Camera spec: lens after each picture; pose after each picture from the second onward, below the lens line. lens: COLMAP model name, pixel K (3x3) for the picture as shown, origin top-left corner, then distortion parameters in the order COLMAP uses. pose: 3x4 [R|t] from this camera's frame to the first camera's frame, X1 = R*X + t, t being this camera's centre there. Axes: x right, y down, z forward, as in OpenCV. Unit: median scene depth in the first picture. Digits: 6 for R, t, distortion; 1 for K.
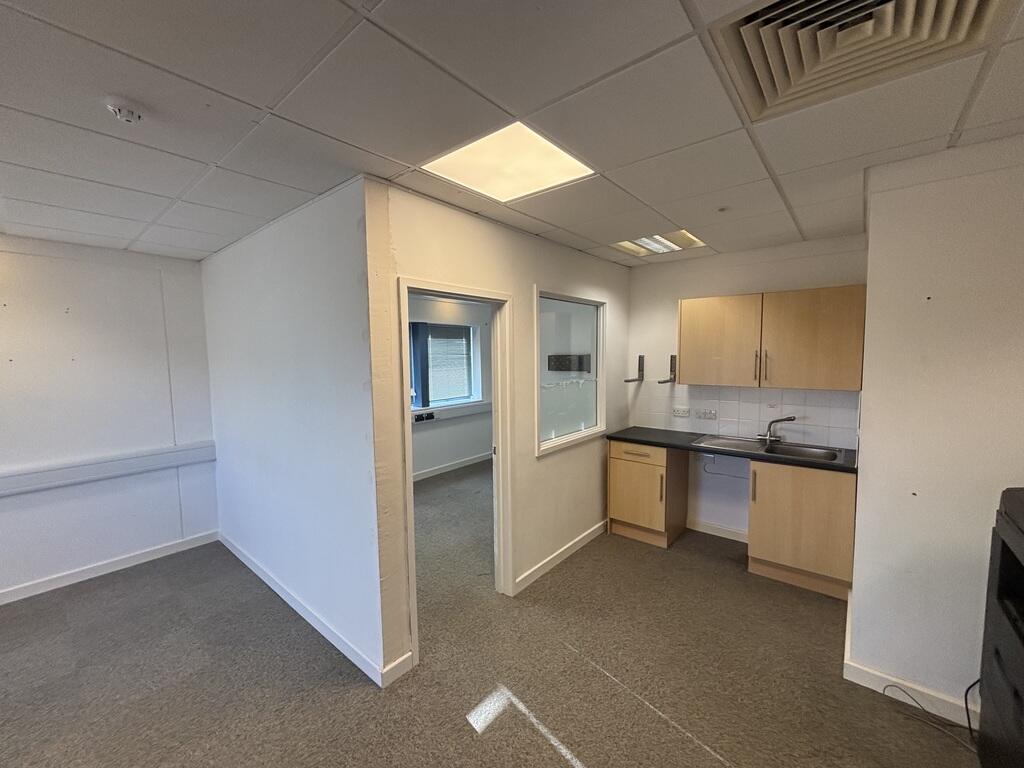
lens RADIAL K [[410.0, 0, 512.0], [0, 410.0, 384.0], [0, 0, 1]] dist [-0.006840, -0.000292]
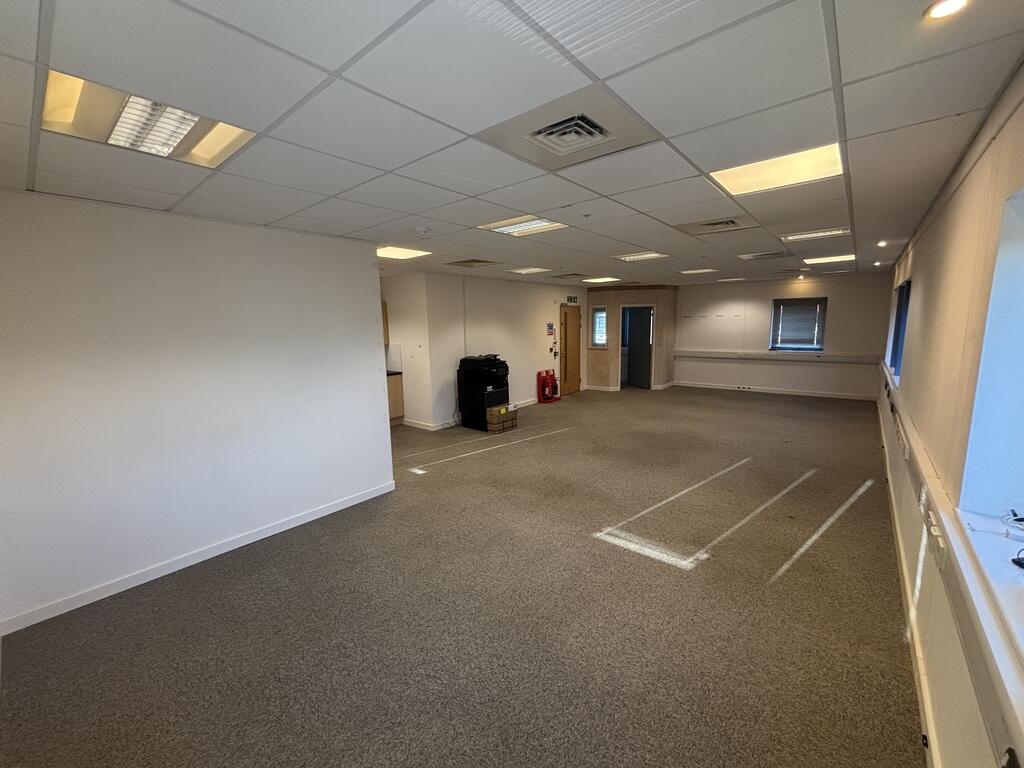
lens RADIAL K [[411.5, 0, 512.0], [0, 411.5, 384.0], [0, 0, 1]] dist [0.022538, 0.000110]
pose [[-0.002793, -0.134548, 0.990903, -0.852157], [0.097576, 0.986142, 0.134176, -0.004303], [-0.995224, 0.097063, 0.010374, 0.118687]]
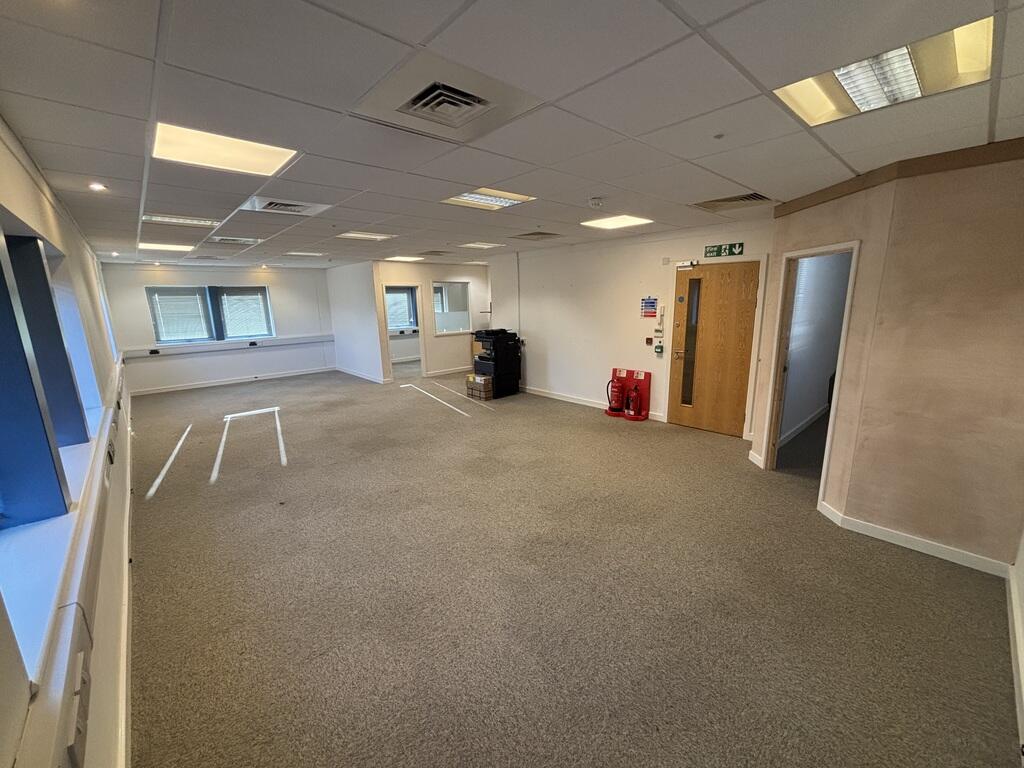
lens RADIAL K [[410.0, 0, 512.0], [0, 410.0, 384.0], [0, 0, 1]] dist [-0.006840, -0.000292]
pose [[0.990760, 0.021324, -0.133943, 0.569586], [-0.003365, 0.991124, 0.132900, 0.066973], [0.135588, -0.131221, 0.982037, -1.074225]]
